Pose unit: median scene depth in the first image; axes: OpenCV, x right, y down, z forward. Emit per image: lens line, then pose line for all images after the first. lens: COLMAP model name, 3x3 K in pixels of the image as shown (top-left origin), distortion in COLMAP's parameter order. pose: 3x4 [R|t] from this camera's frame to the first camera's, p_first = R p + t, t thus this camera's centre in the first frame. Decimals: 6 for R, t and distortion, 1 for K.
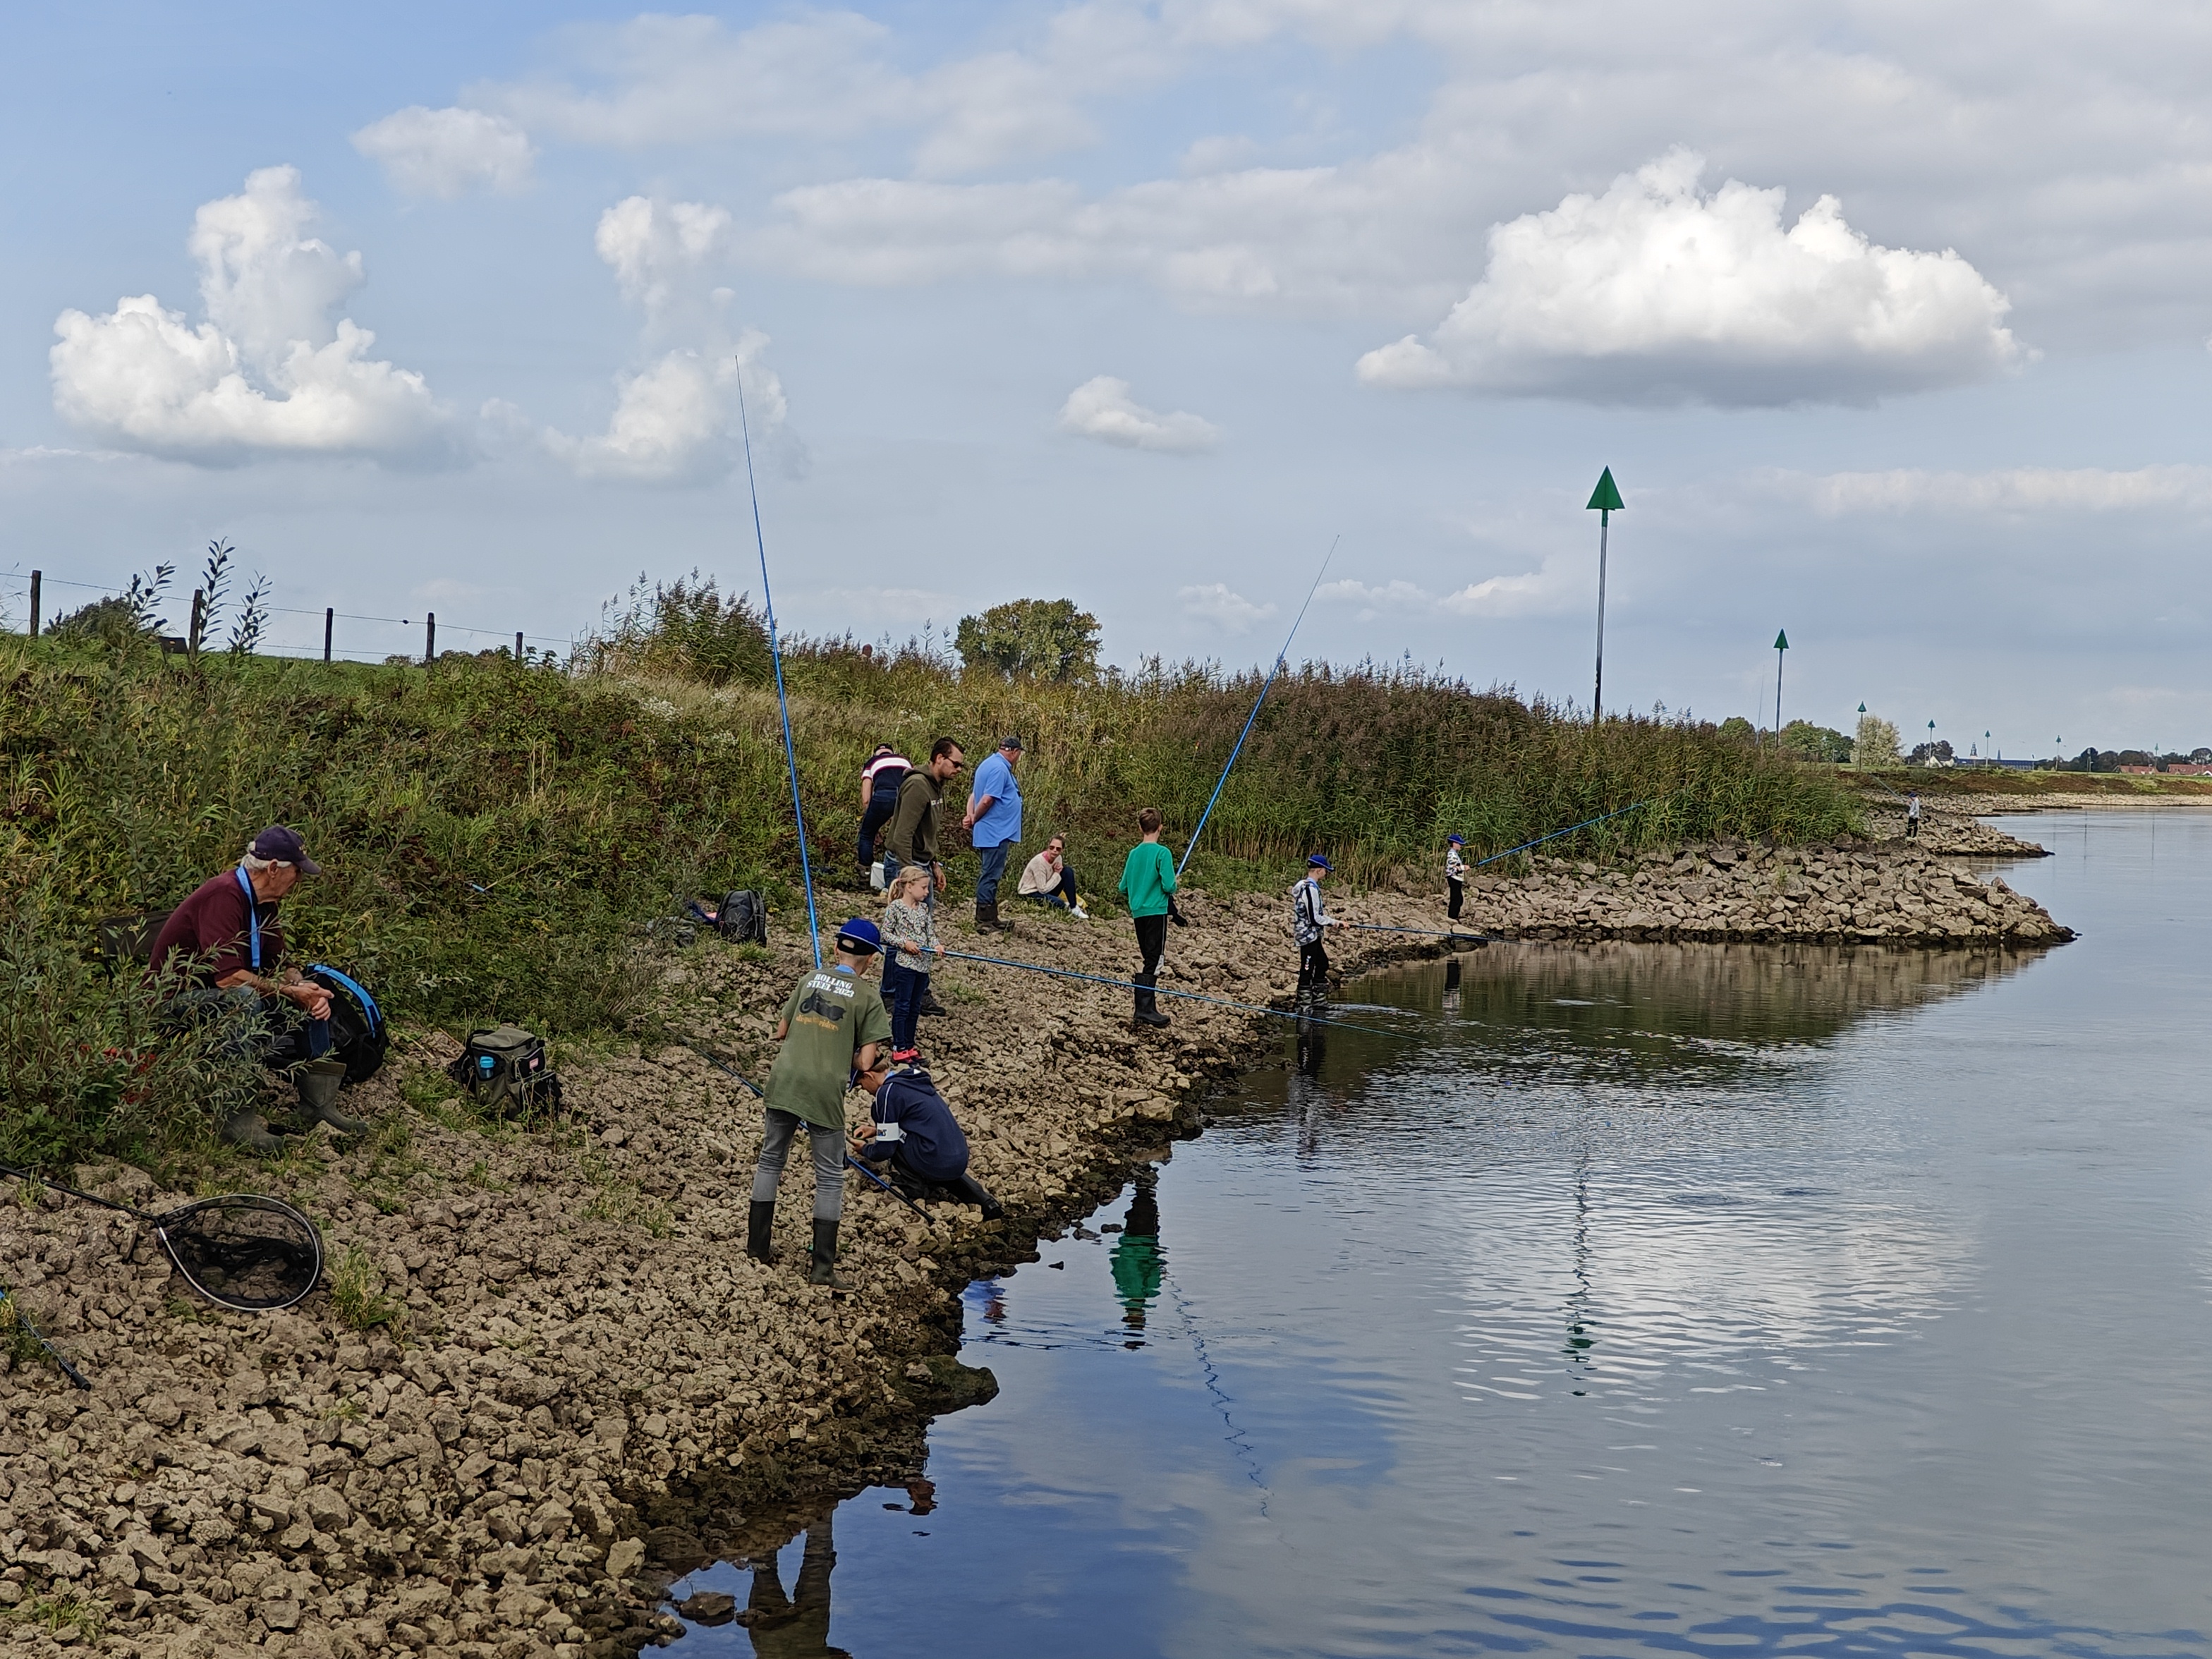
lens RADIAL K [[3143.4, 0, 1105.0], [0, 3143.4, 830.3], [0, 0, 1]] dist [0.099394, 0.000000]
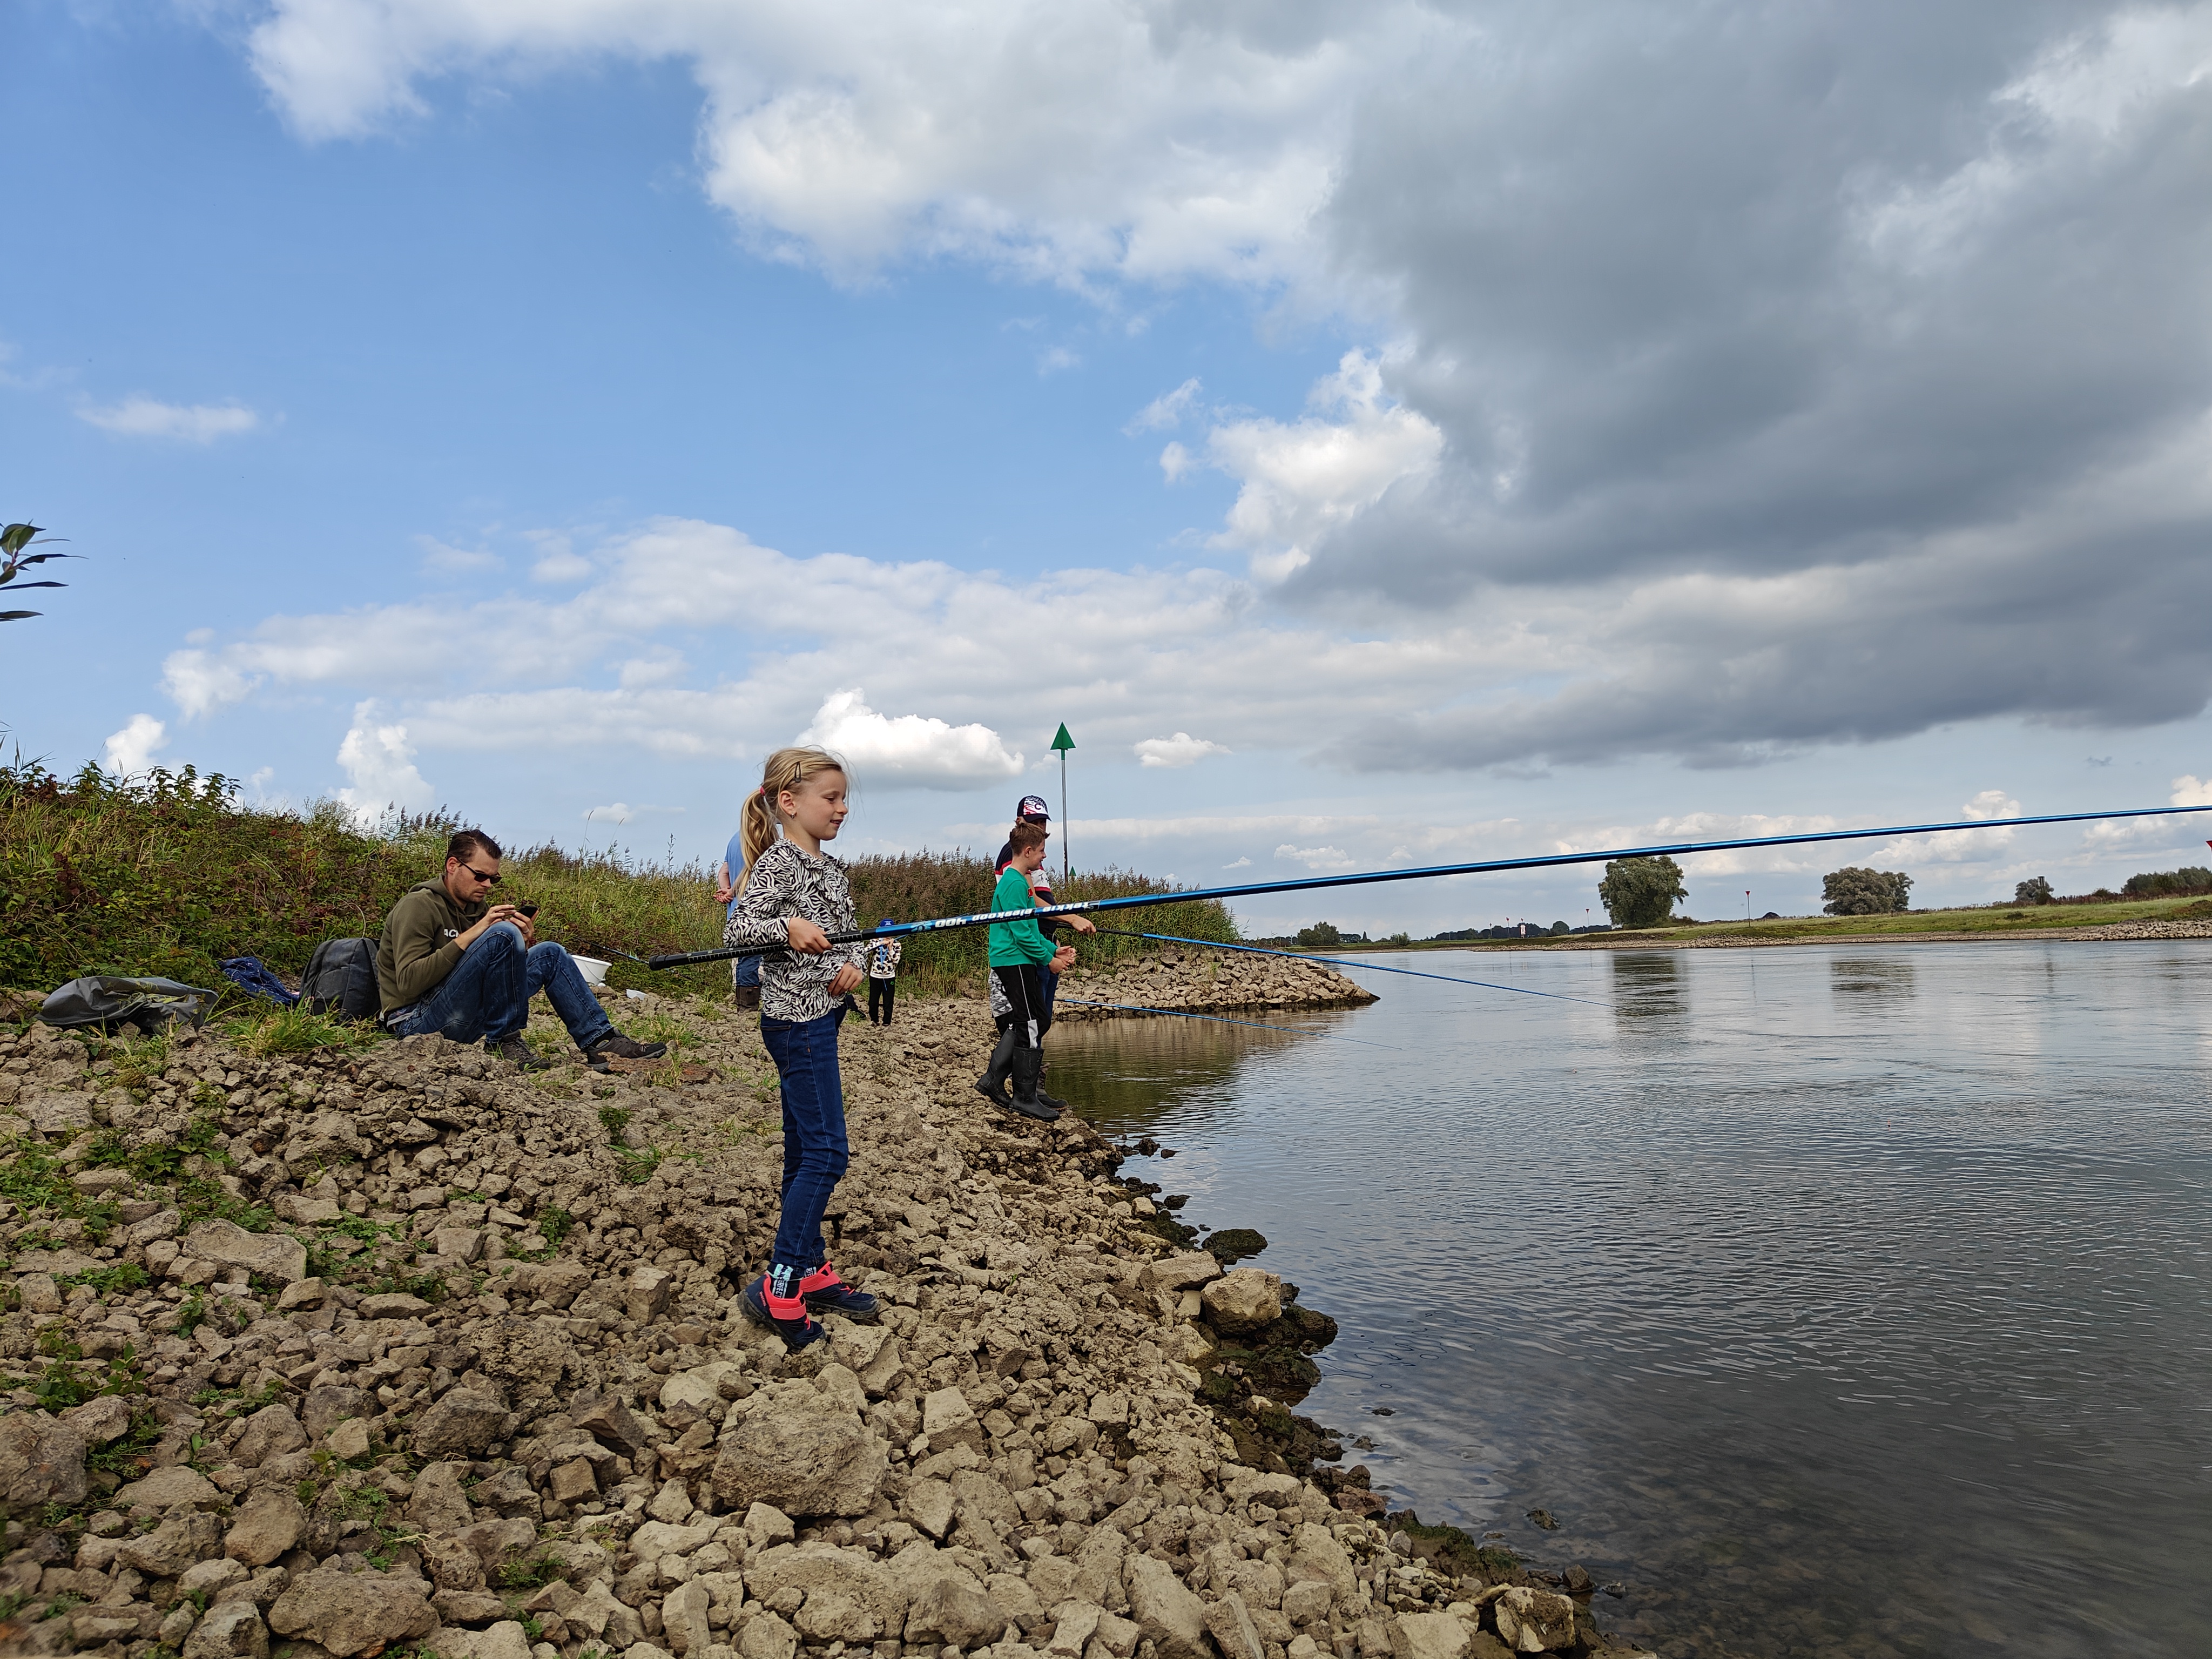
lens RADIAL K [[1537.9, 0, 1109.4], [0, 1537.9, 822.9], [0, 0, 1]] dist [0.043509, 0.006289]
pose [[0.964832, -0.040825, 0.259678, -0.024103], [0.068520, 0.992774, -0.098509, 0.014589], [-0.253780, 0.112838, 0.960658, 0.293034]]
